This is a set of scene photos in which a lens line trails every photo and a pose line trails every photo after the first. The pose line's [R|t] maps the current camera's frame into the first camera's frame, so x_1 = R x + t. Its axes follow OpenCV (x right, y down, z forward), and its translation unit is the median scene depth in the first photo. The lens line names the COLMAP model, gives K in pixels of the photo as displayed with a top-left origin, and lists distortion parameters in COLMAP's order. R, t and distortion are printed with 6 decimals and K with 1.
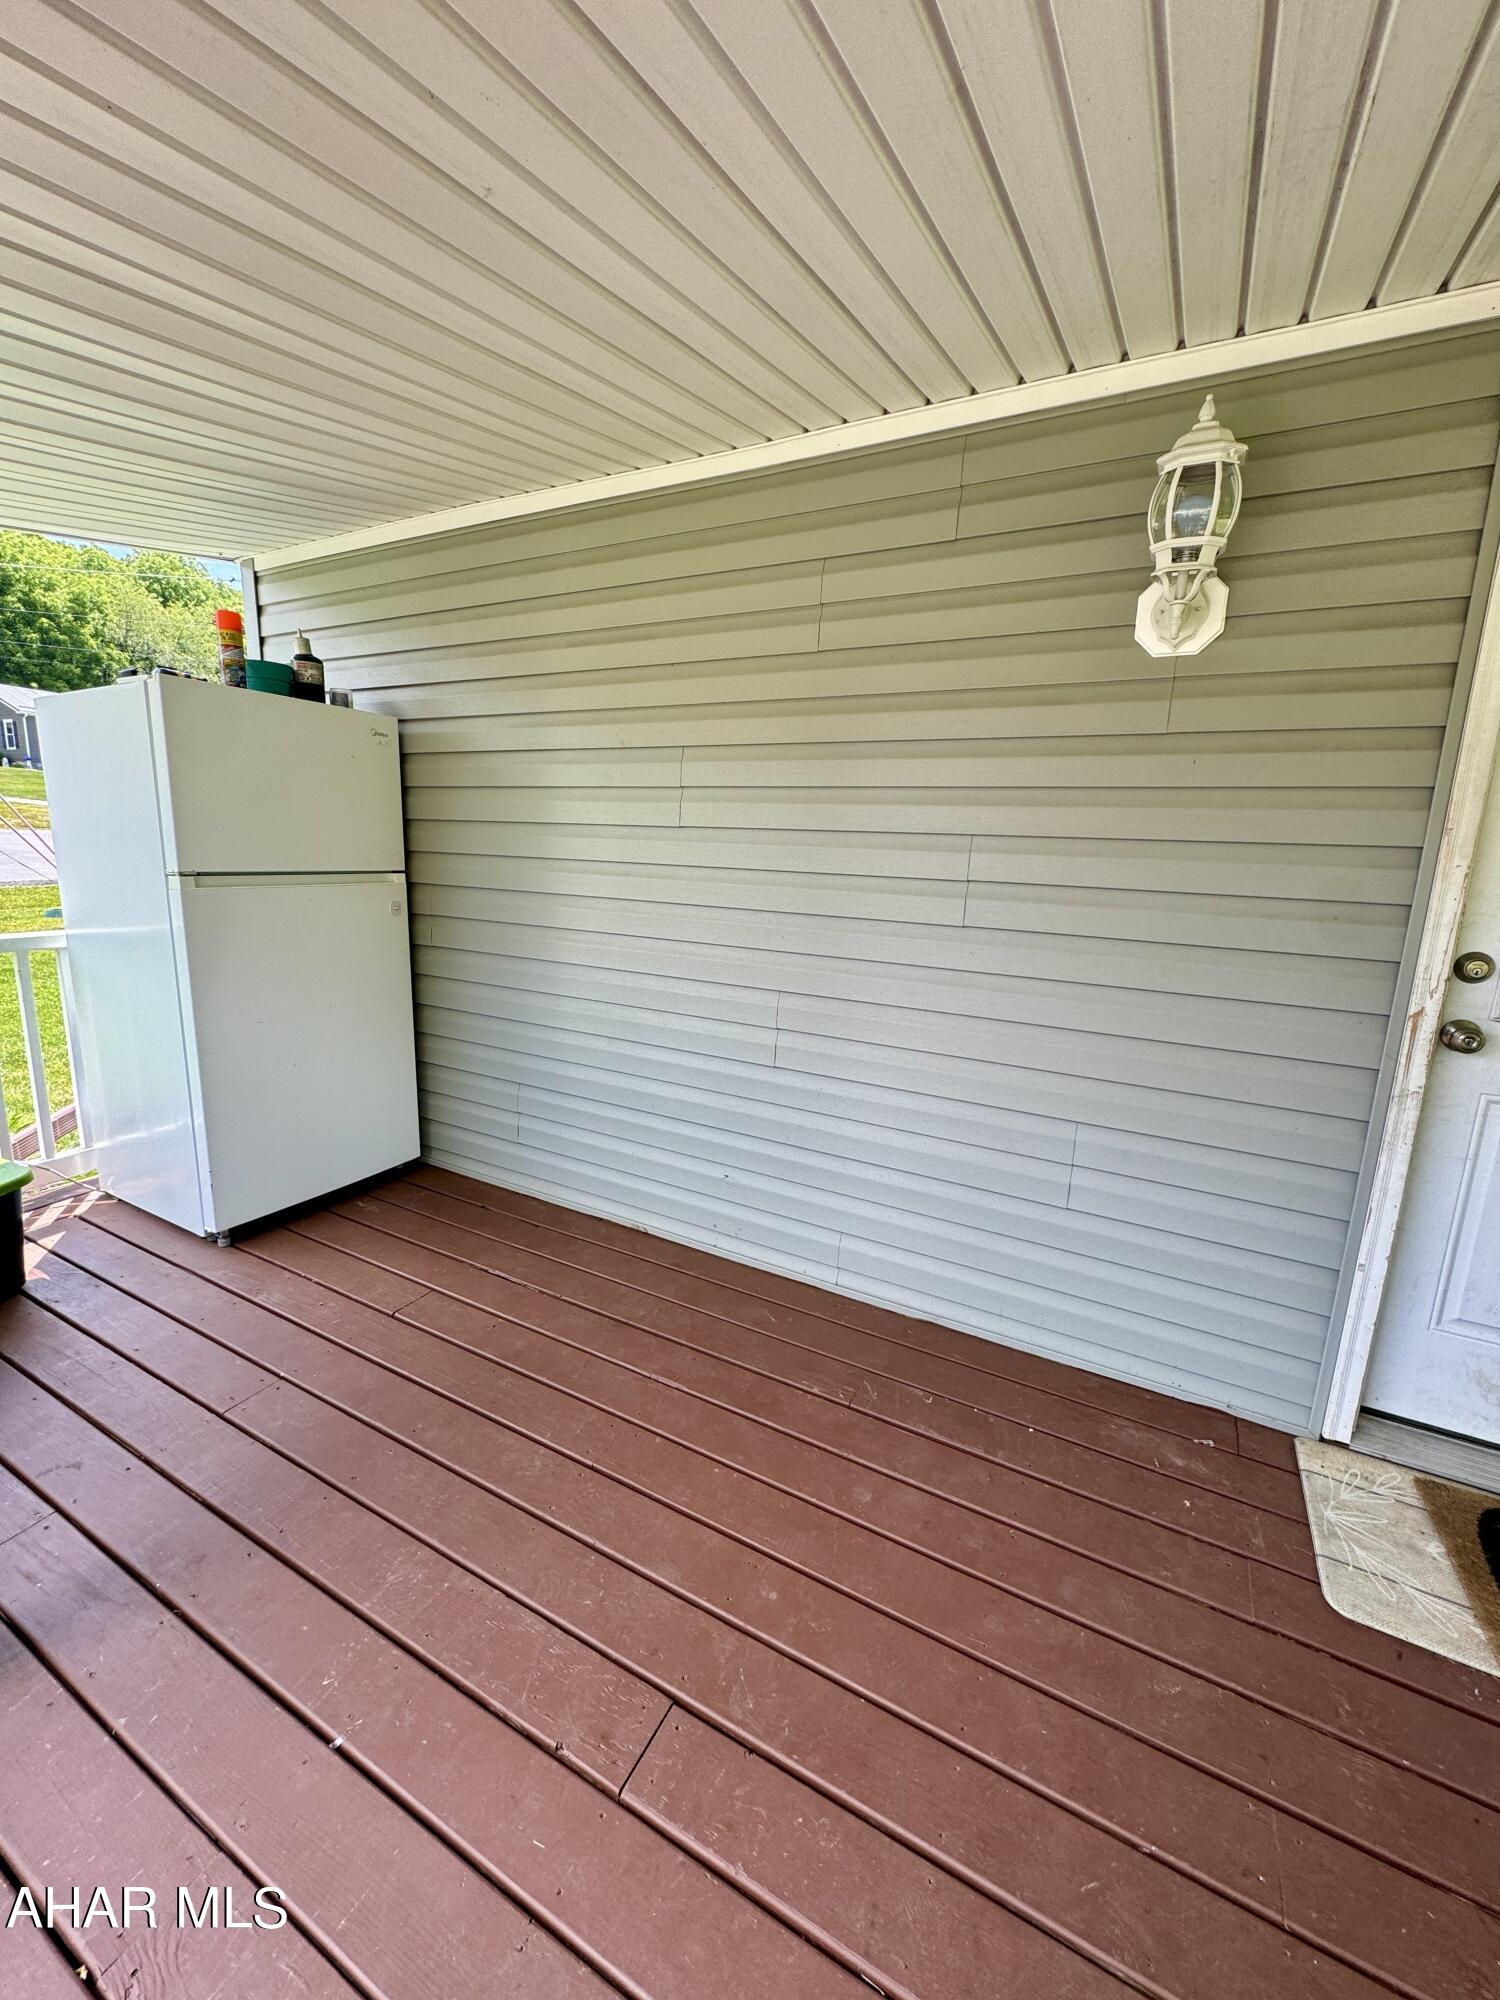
lens RADIAL K [[793.9, 0, 750.0], [0, 793.9, 1000.0], [0, 0, 1]] dist [-0.003741, 0.000127]
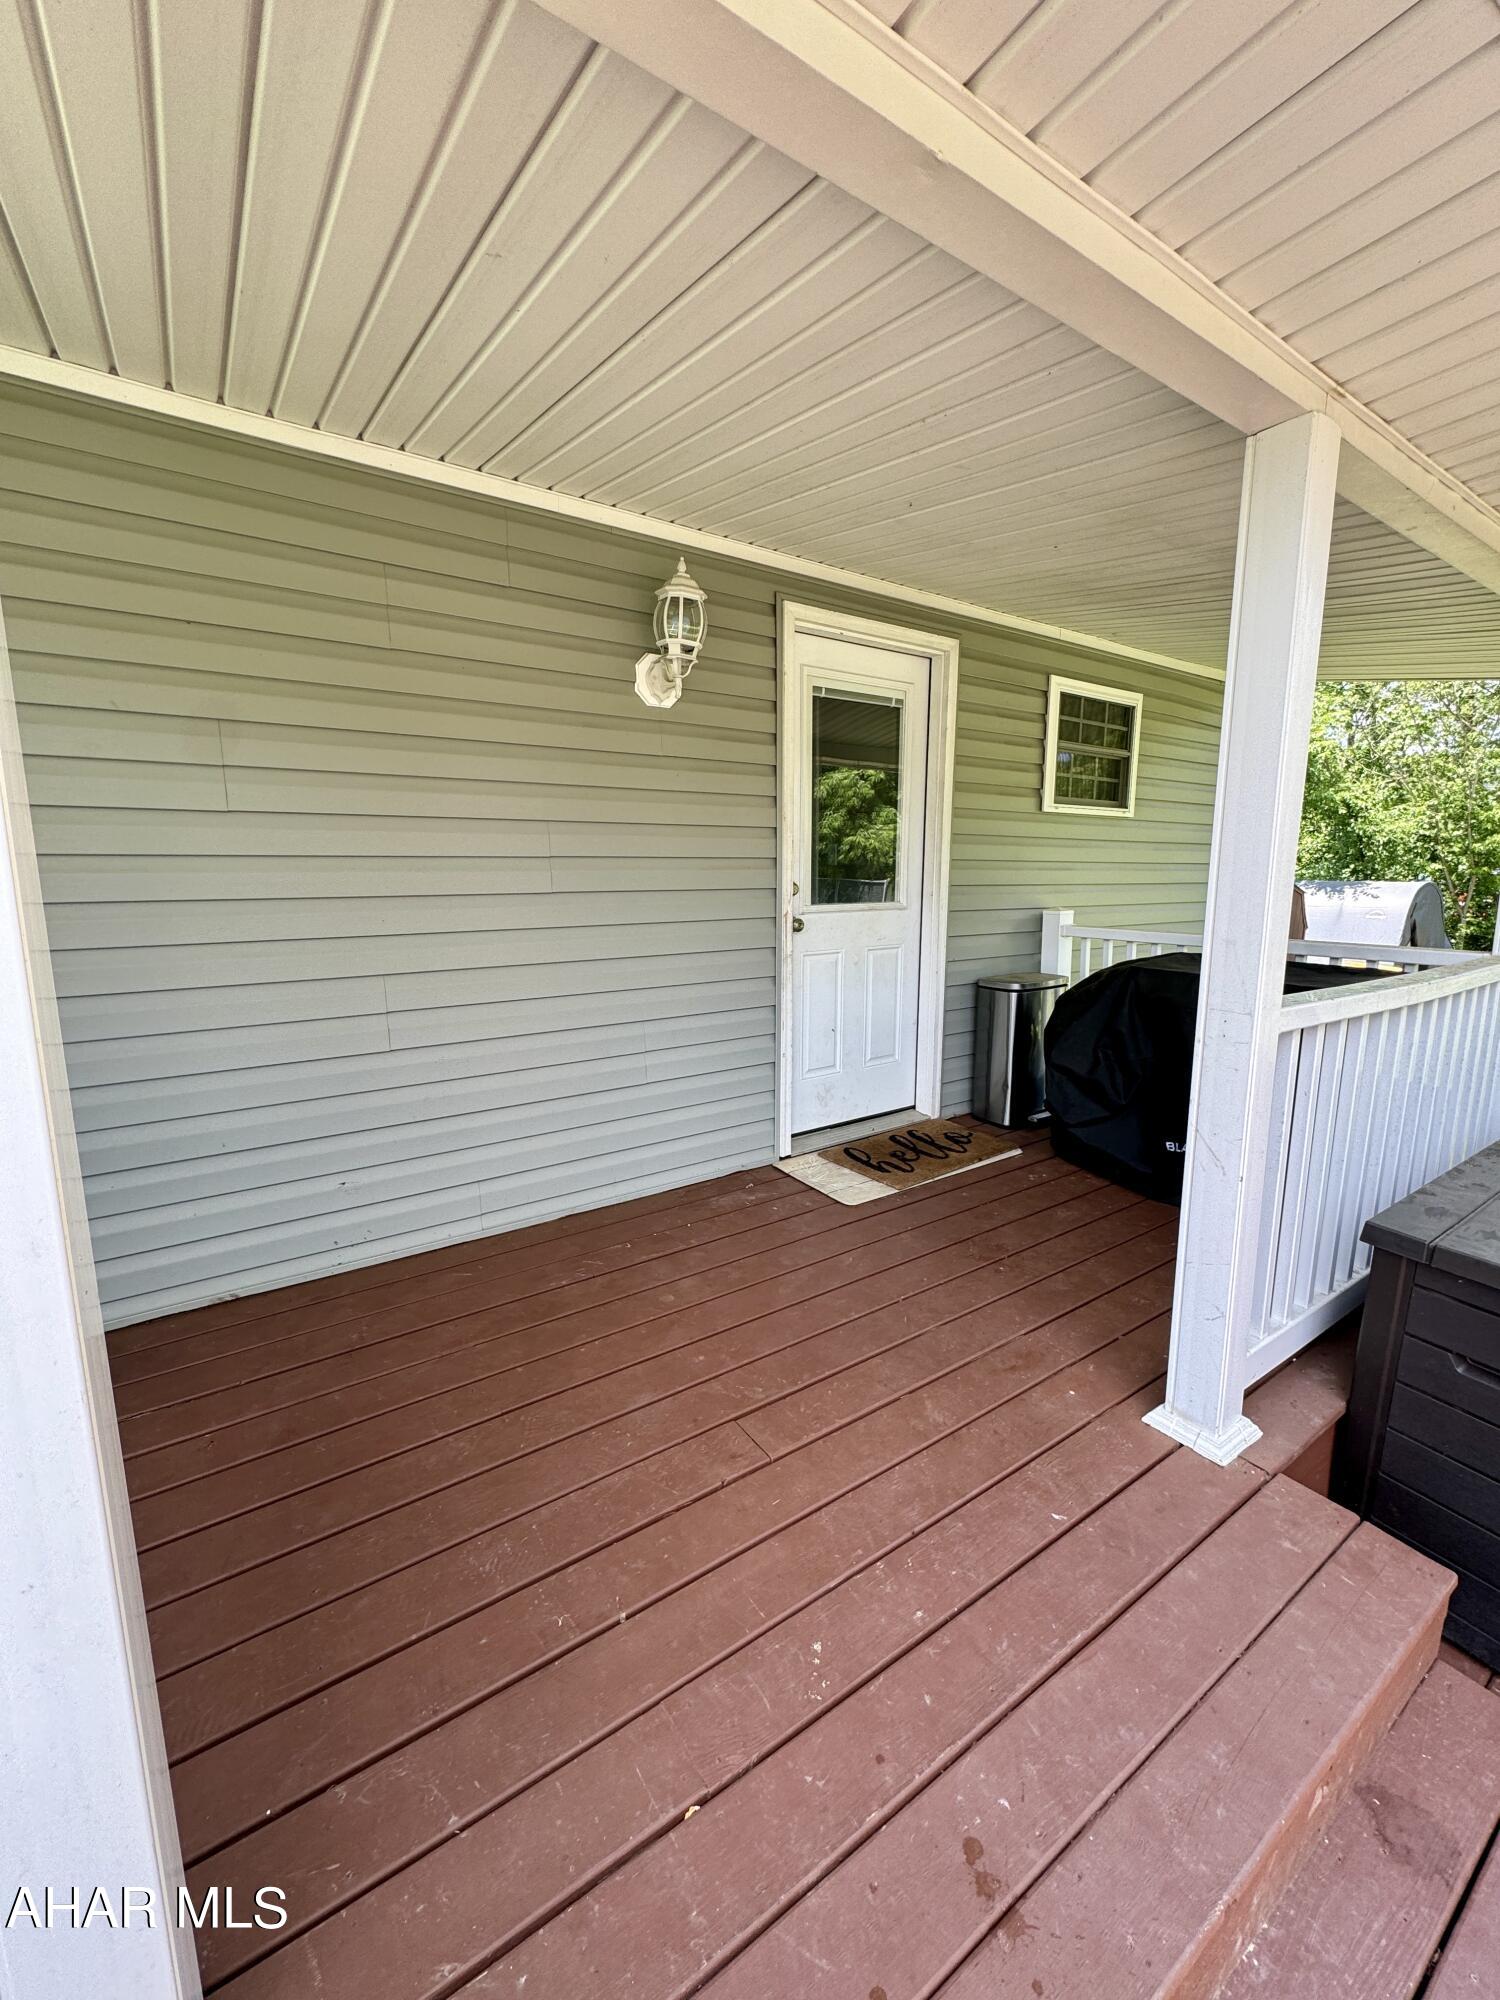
lens RADIAL K [[793.9, 0, 750.0], [0, 793.9, 1000.0], [0, 0, 1]] dist [-0.003741, 0.000127]
pose [[0.473075, -0.178585, 0.862733, -0.848714], [0.191962, 0.976607, 0.096895, 0.016491], [-0.859855, 0.119773, 0.496290, 0.132980]]
